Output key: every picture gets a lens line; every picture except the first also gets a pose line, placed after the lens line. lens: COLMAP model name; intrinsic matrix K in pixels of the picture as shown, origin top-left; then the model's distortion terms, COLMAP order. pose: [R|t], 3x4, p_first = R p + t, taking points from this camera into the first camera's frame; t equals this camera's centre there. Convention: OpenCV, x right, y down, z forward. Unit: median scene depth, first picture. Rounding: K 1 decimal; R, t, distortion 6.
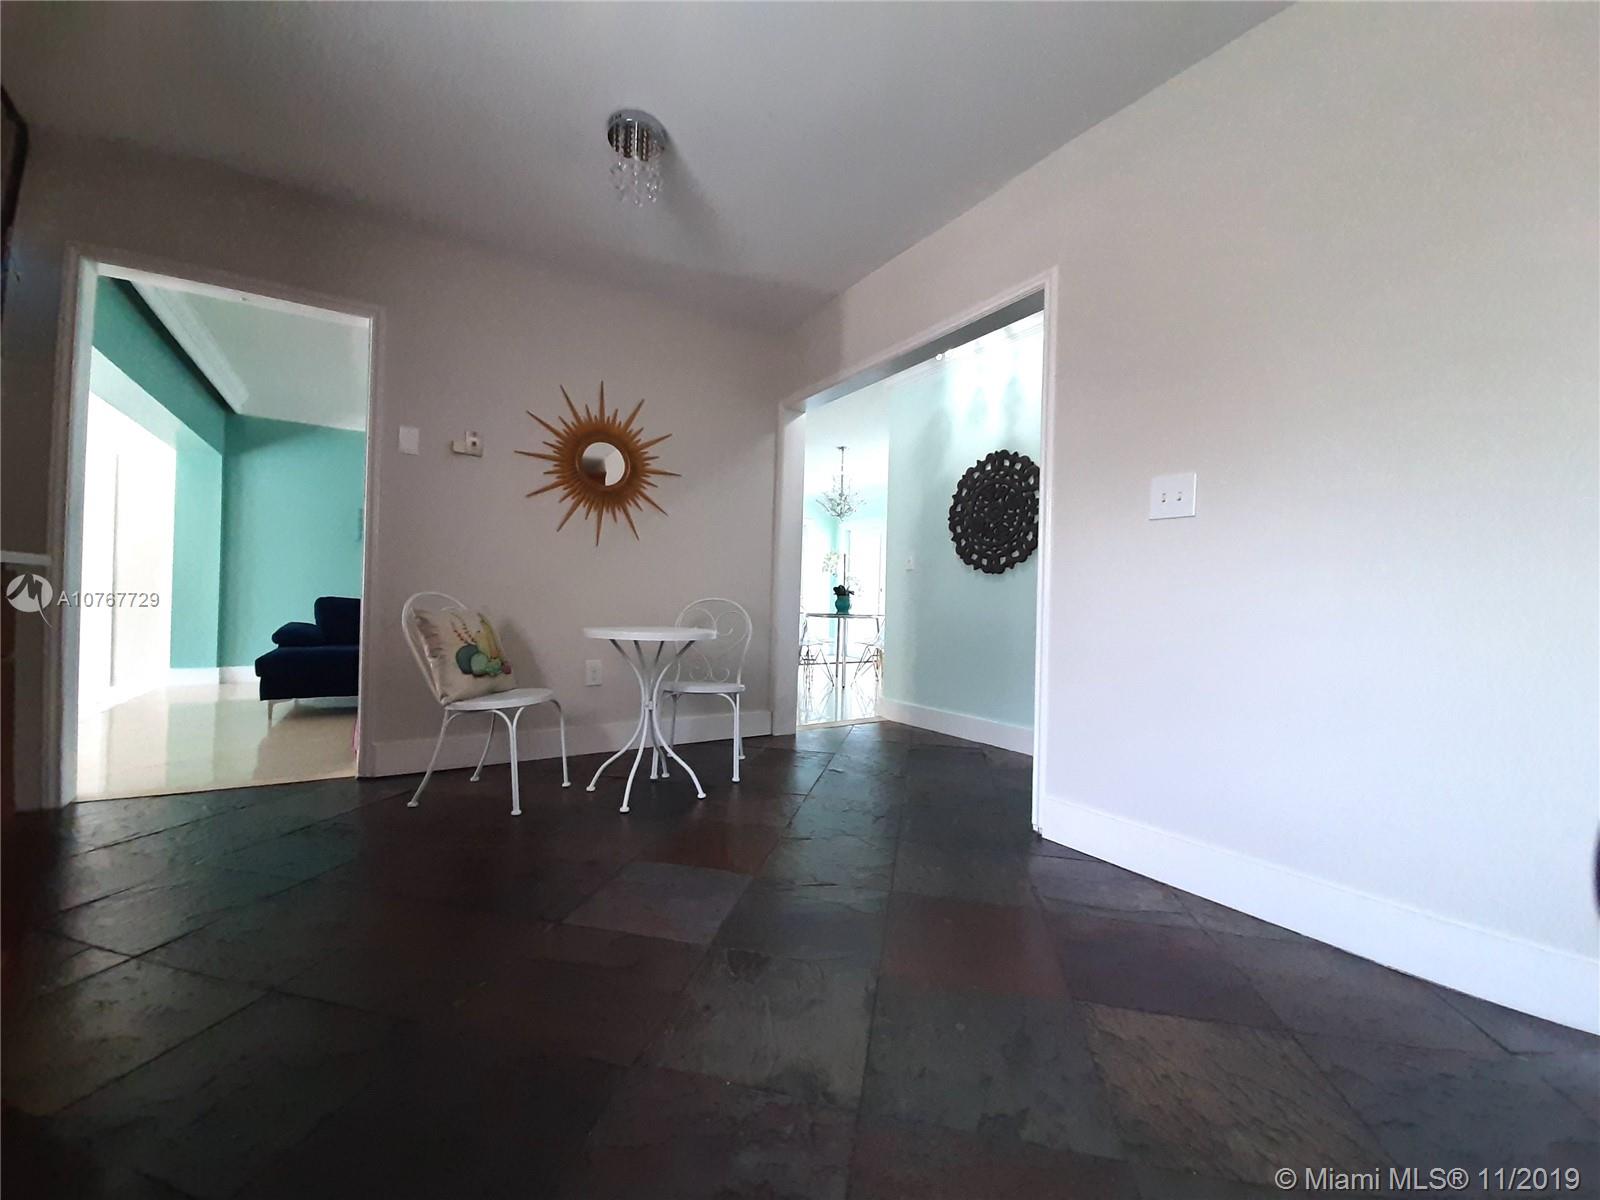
lens RADIAL K [[643.0, 0, 787.1], [0, 643.0, 598.7], [0, 0, 1]] dist [0.002324, 0.000197]
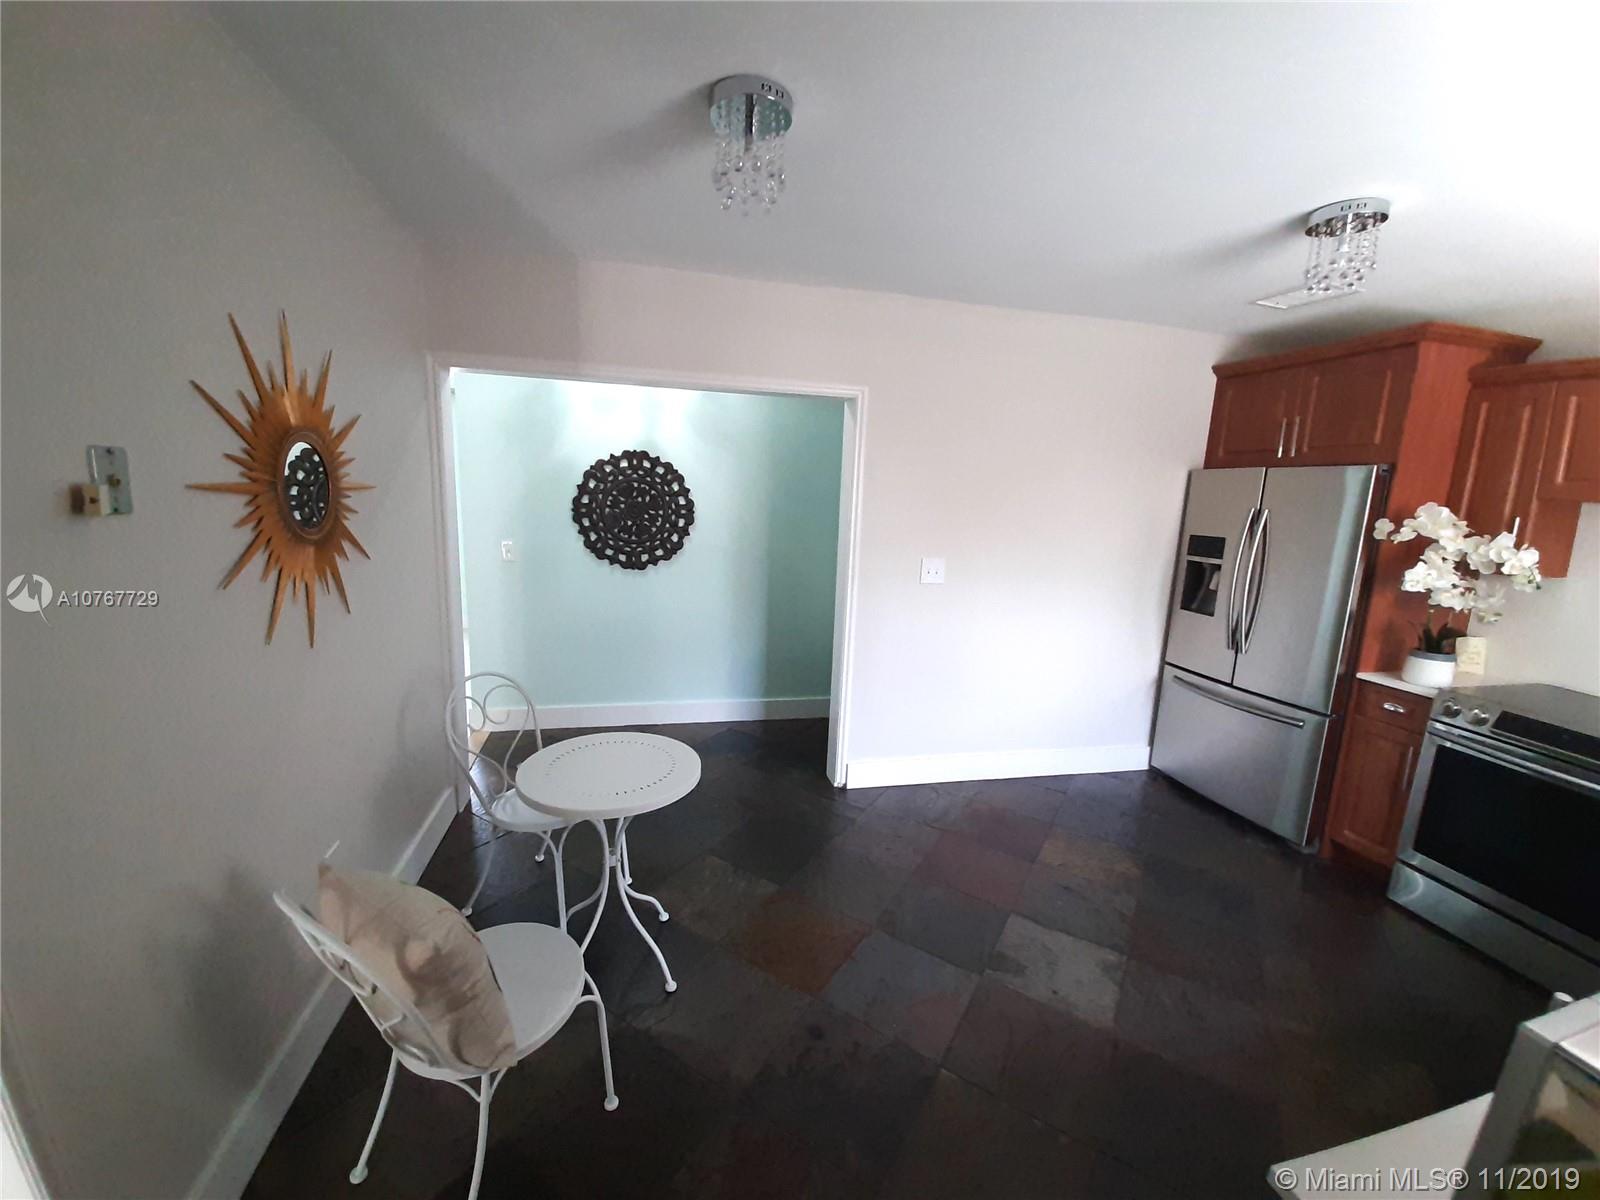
lens RADIAL K [[643.0, 0, 791.8], [0, 643.0, 594.8], [0, 0, 1]] dist [0.002324, 0.000197]
pose [[0.321349, -0.174715, 0.930704, -0.579591], [-0.043080, 0.979118, 0.198678, -0.218357], [-0.945981, -0.103940, 0.307111, 0.432539]]
